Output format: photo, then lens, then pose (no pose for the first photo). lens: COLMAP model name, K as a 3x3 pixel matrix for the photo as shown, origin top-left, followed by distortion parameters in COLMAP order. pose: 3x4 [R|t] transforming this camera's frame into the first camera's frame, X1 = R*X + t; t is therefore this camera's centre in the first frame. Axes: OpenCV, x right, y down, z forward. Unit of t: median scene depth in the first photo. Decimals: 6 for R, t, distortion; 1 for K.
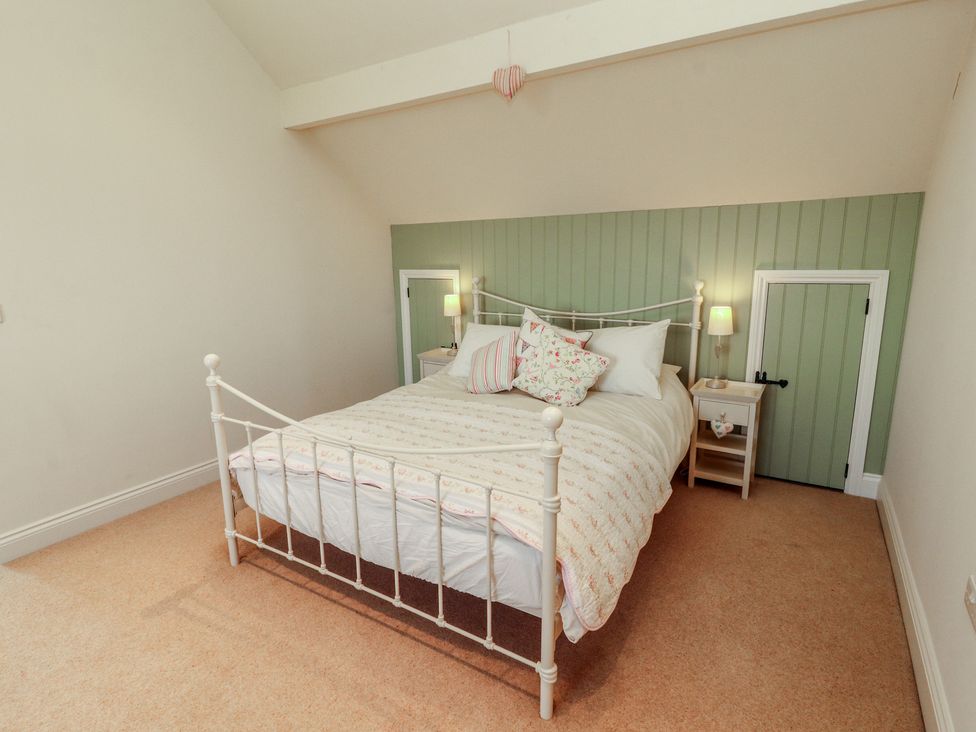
lens RADIAL K [[518.0, 0, 491.3], [0, 518.0, 367.5], [0, 0, 1]] dist [-0.004998, -0.009578]
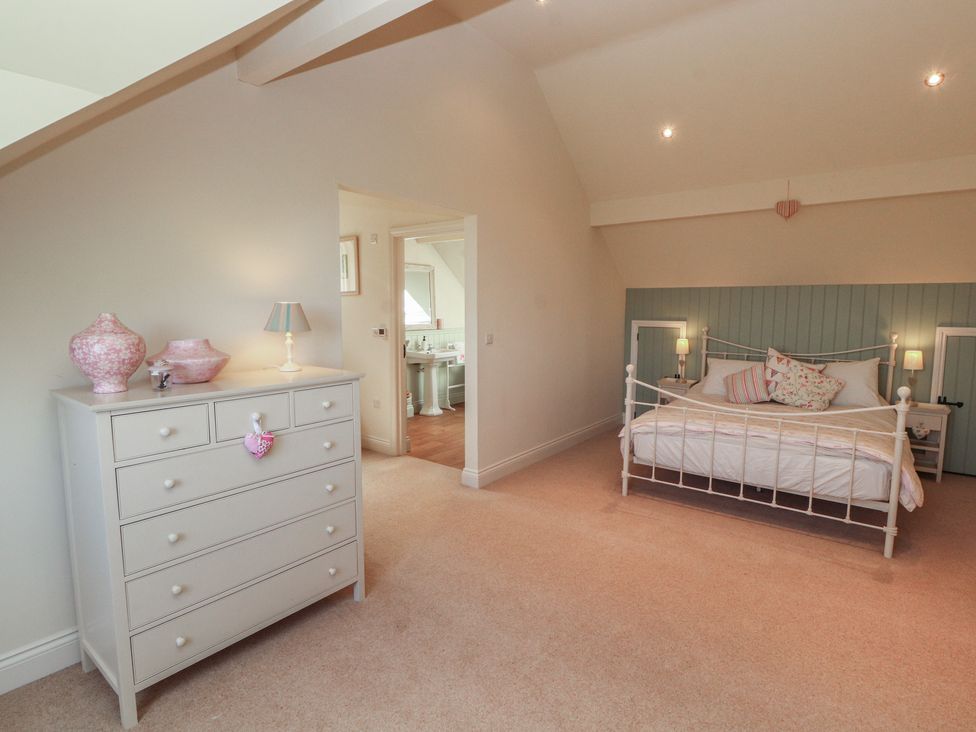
lens RADIAL K [[518.0, 0, 486.8], [0, 518.0, 363.8], [0, 0, 1]] dist [-0.004998, -0.009578]
pose [[0.995610, 0.035858, -0.086459, -0.647578], [-0.045123, 0.993158, -0.107708, 0.133808], [0.082005, 0.111136, 0.990416, -0.555245]]
